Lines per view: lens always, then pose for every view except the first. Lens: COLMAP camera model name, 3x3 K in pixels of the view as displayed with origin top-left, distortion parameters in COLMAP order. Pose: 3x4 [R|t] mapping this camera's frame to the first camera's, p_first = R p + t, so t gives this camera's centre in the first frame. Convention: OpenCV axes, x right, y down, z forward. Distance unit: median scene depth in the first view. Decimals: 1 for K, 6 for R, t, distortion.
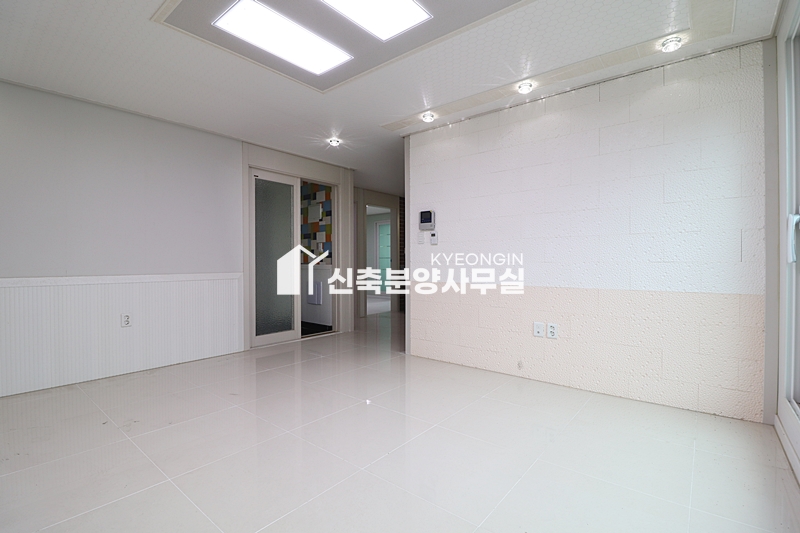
lens RADIAL K [[367.8, 0, 401.3], [0, 367.8, 259.9], [0, 0, 1]] dist [-0.008045, -0.008132]
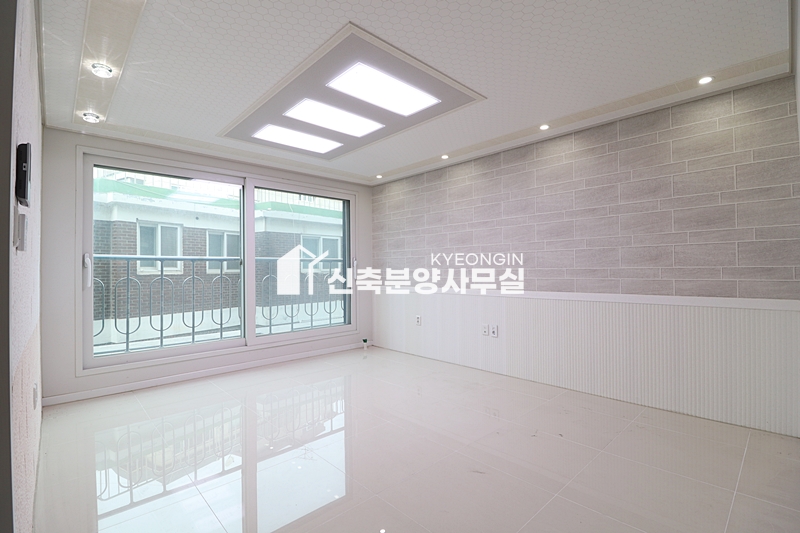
lens RADIAL K [[367.8, 0, 404.2], [0, 367.8, 265.4], [0, 0, 1]] dist [-0.008045, -0.008132]
pose [[-0.992351, 0.028194, 0.120188, -0.338078], [0.027765, 0.999601, -0.005245, -0.021938], [-0.120288, -0.001868, -0.992737, 1.446457]]
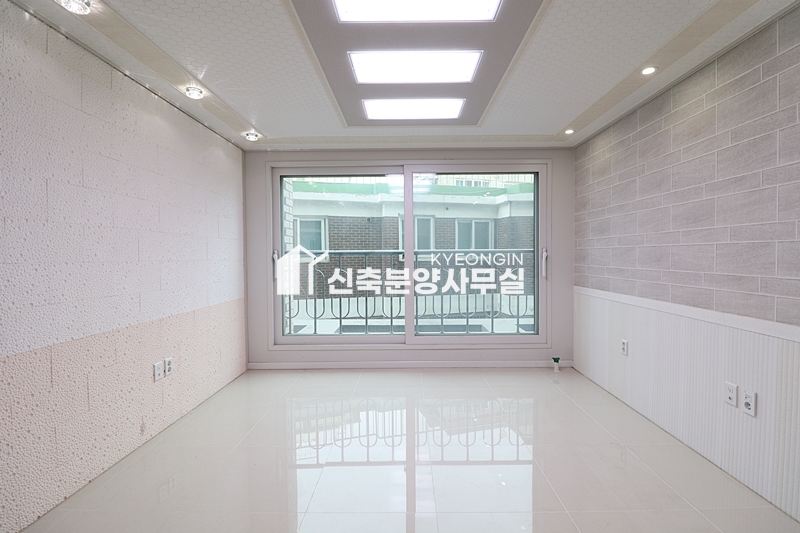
lens RADIAL K [[367.8, 0, 405.7], [0, 367.8, 263.7], [0, 0, 1]] dist [-0.008045, -0.008132]
pose [[-0.632521, 0.003578, 0.774535, -0.574235], [0.025350, 0.999549, 0.016085, -0.048226], [-0.774128, 0.029809, -0.632327, 1.005733]]
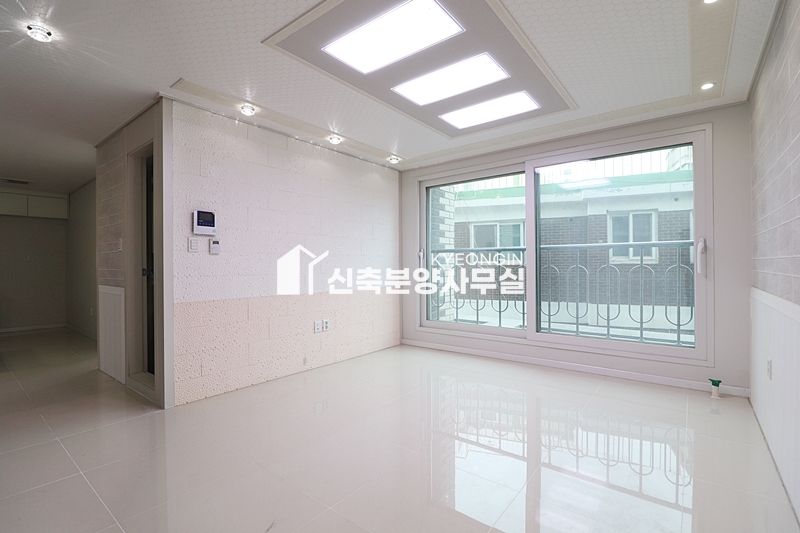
lens RADIAL K [[367.8, 0, 405.1], [0, 367.8, 265.7], [0, 0, 1]] dist [-0.008045, -0.008132]
pose [[-0.029510, 0.014290, 0.999462, -0.835248], [0.017479, 0.999752, -0.013778, 0.002624], [-0.999412, 0.017063, -0.029752, 0.682677]]
